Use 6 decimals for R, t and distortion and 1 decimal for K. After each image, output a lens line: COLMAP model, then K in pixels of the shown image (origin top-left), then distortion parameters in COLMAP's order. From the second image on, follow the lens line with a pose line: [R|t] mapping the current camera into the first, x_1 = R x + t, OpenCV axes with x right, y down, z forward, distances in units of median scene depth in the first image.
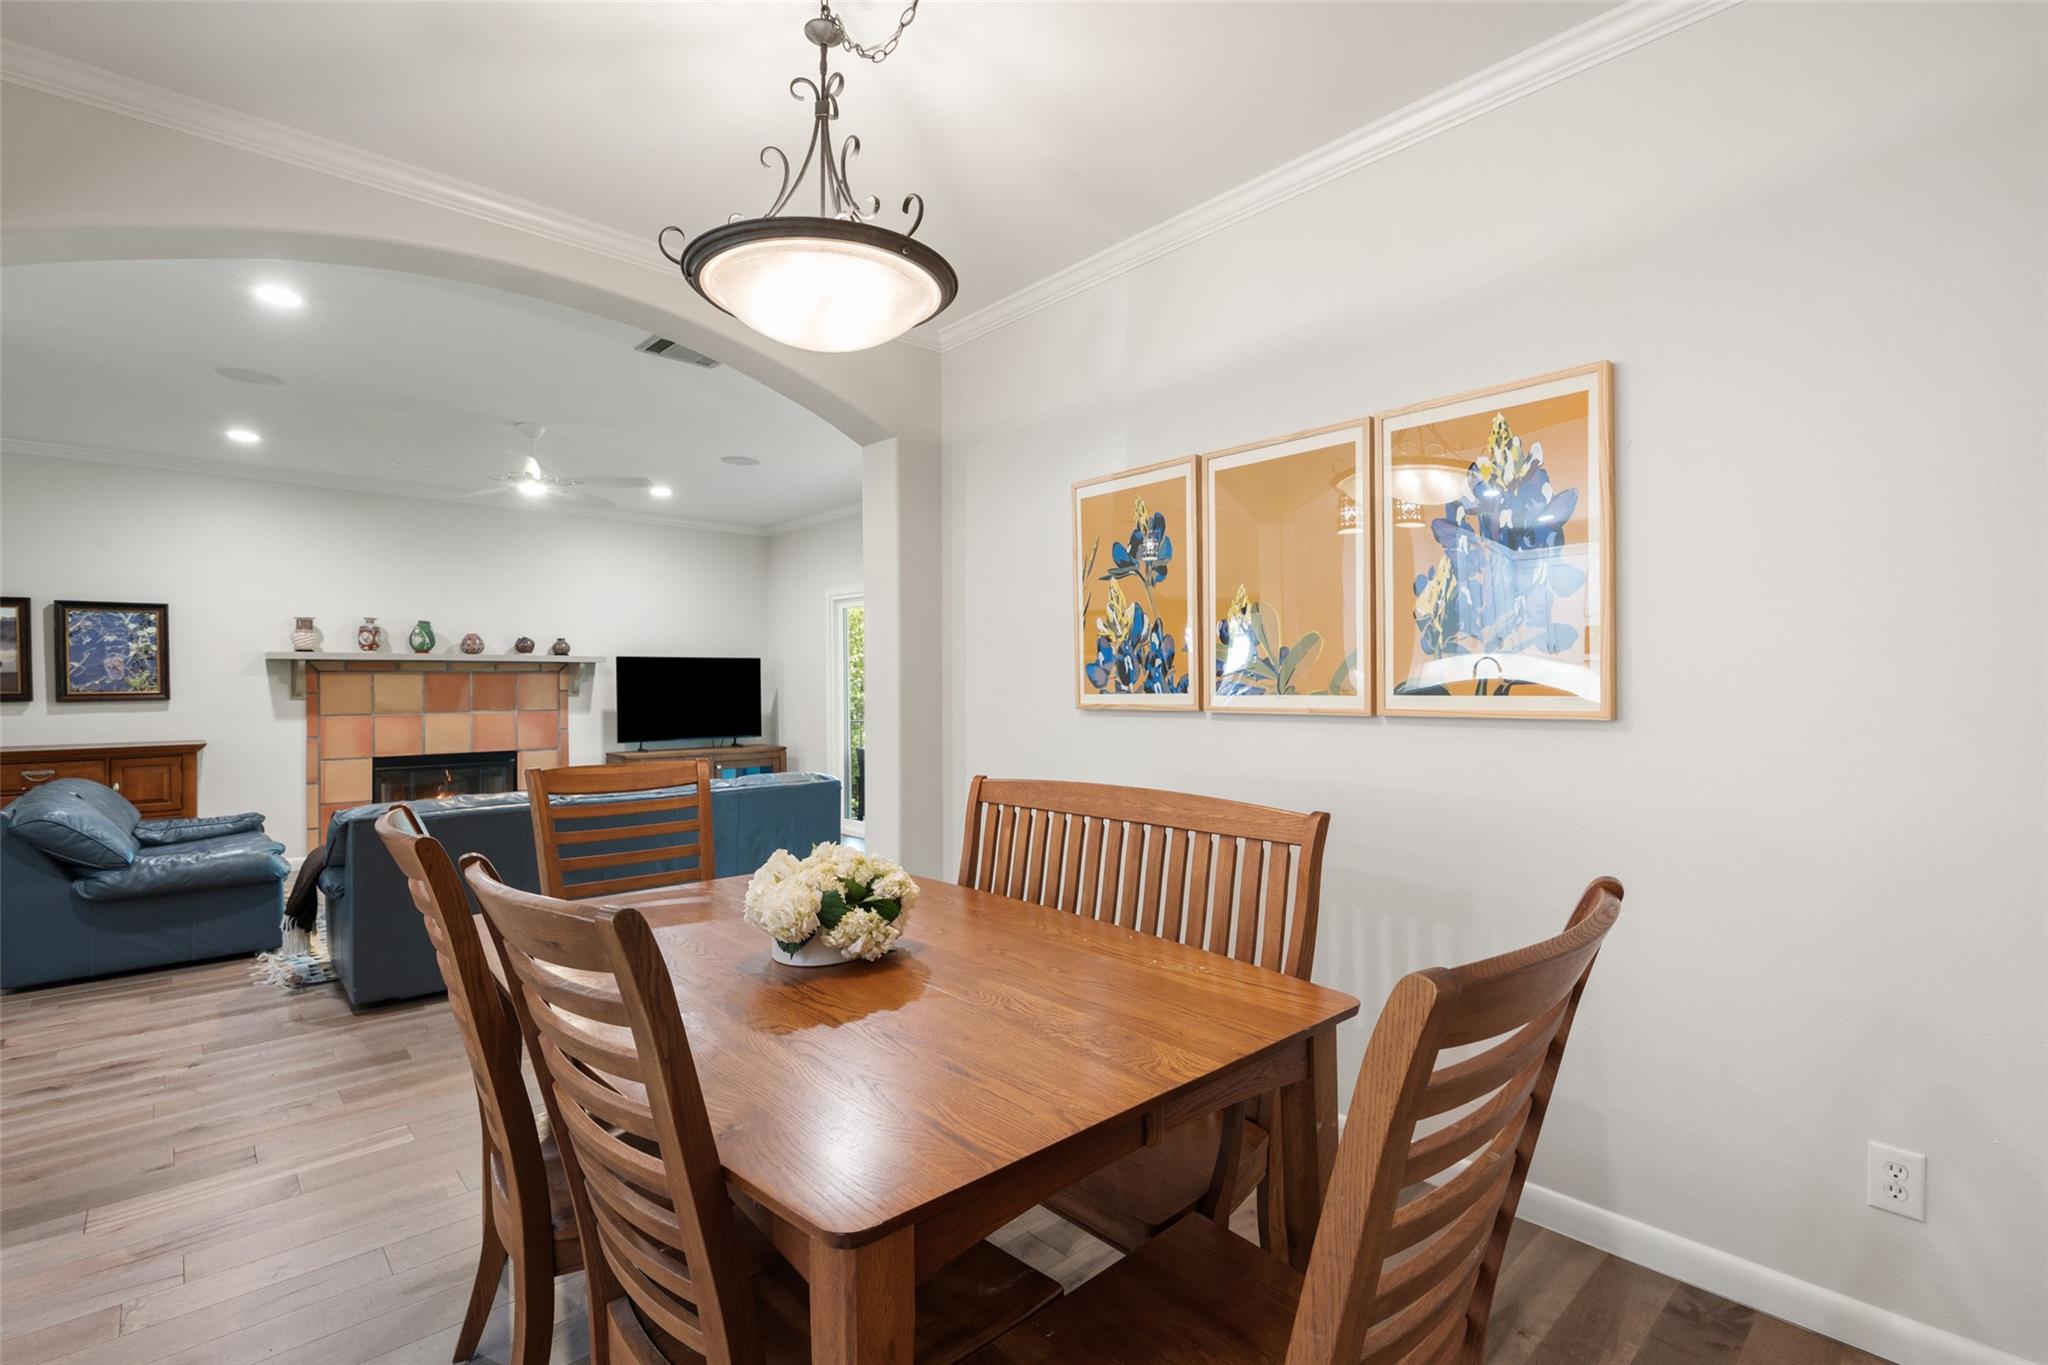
lens RADIAL K [[933.6, 0, 1032.1], [0, 933.6, 686.5], [0, 0, 1]] dist [0.004344, -0.008456]
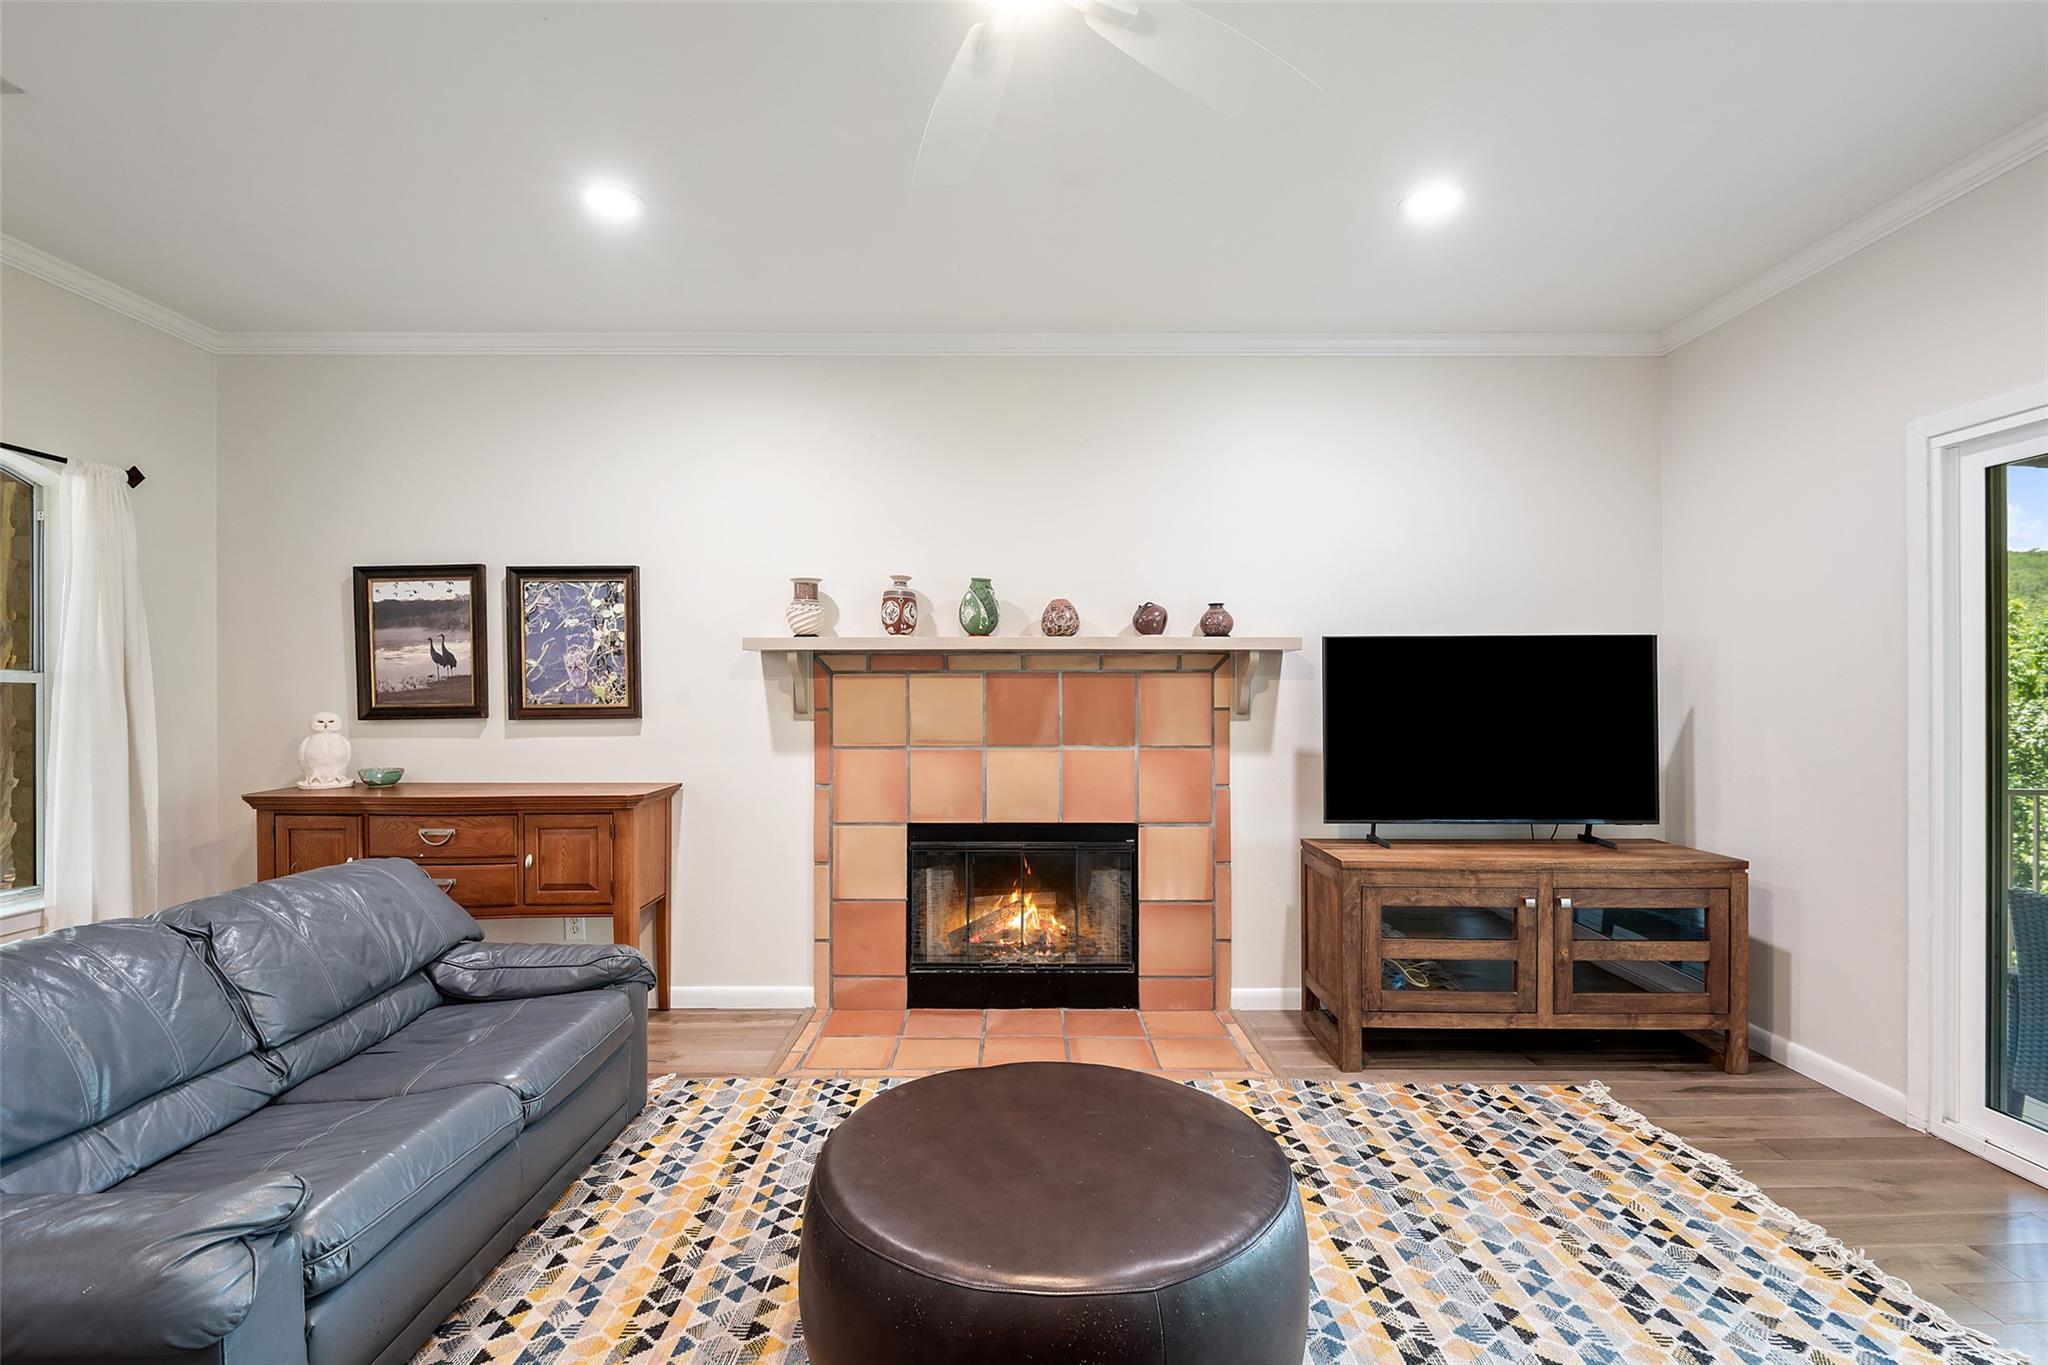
lens RADIAL K [[933.6, 0, 1013.8], [0, 933.6, 691.6], [0, 0, 1]] dist [0.004344, -0.008456]
pose [[0.732077, -0.001750, -0.681220, -0.280104], [-0.005852, 0.999944, -0.008858, 0.000767], [0.681197, 0.010471, 0.732025, 0.644627]]
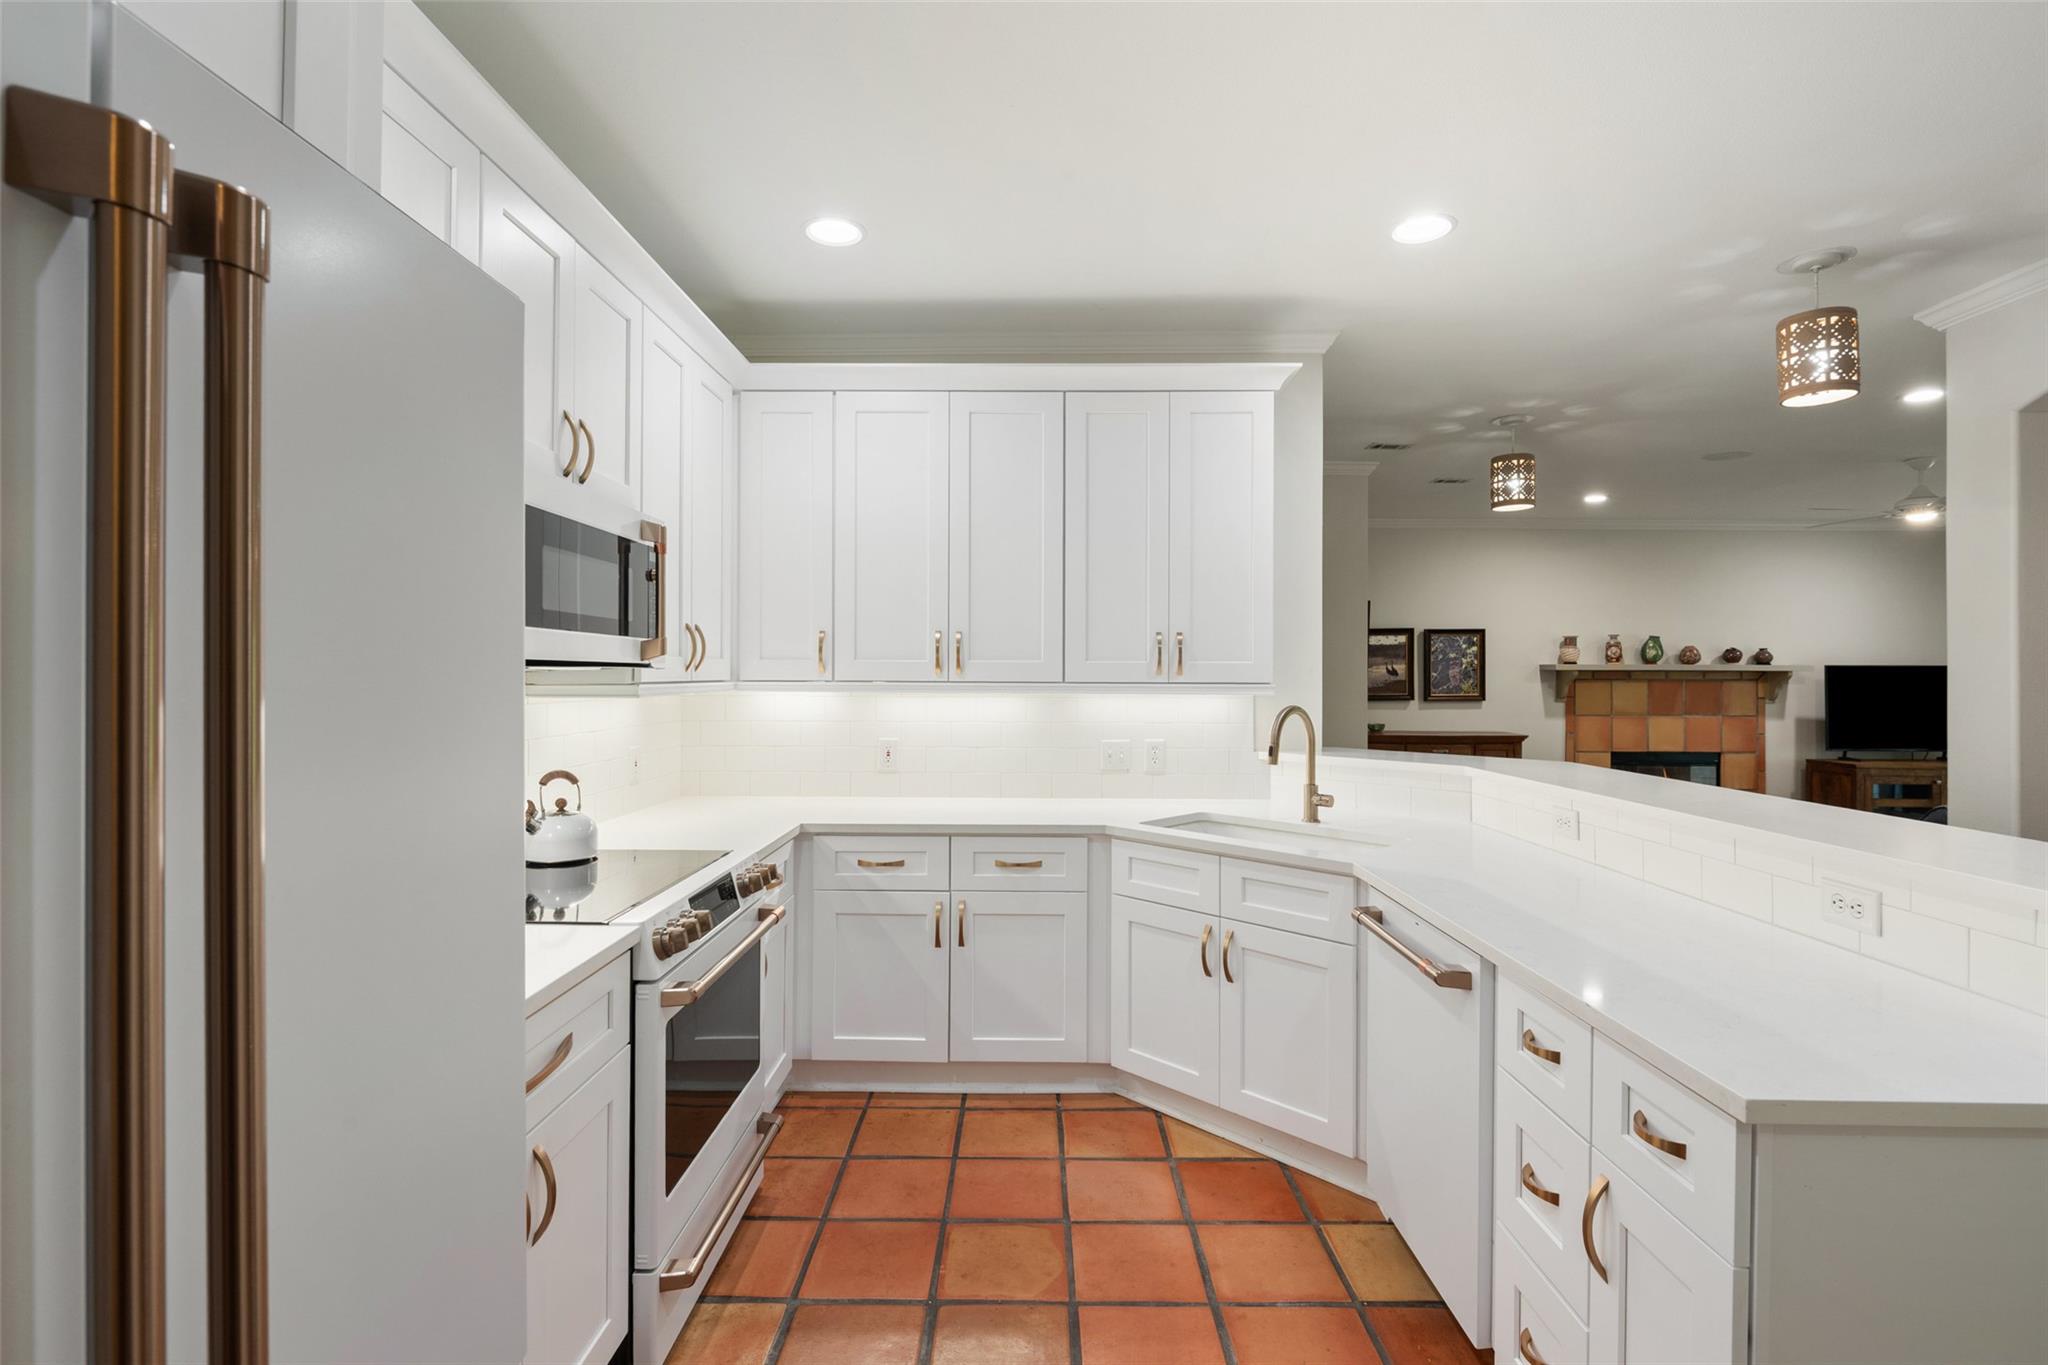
lens RADIAL K [[933.6, 0, 1017.1], [0, 933.6, 667.1], [0, 0, 1]] dist [0.004344, -0.008456]
pose [[0.719195, 0.001025, -0.694807, -0.433031], [-0.011705, 0.999875, -0.010641, -0.010615], [0.694709, 0.015786, 0.719117, -0.395156]]
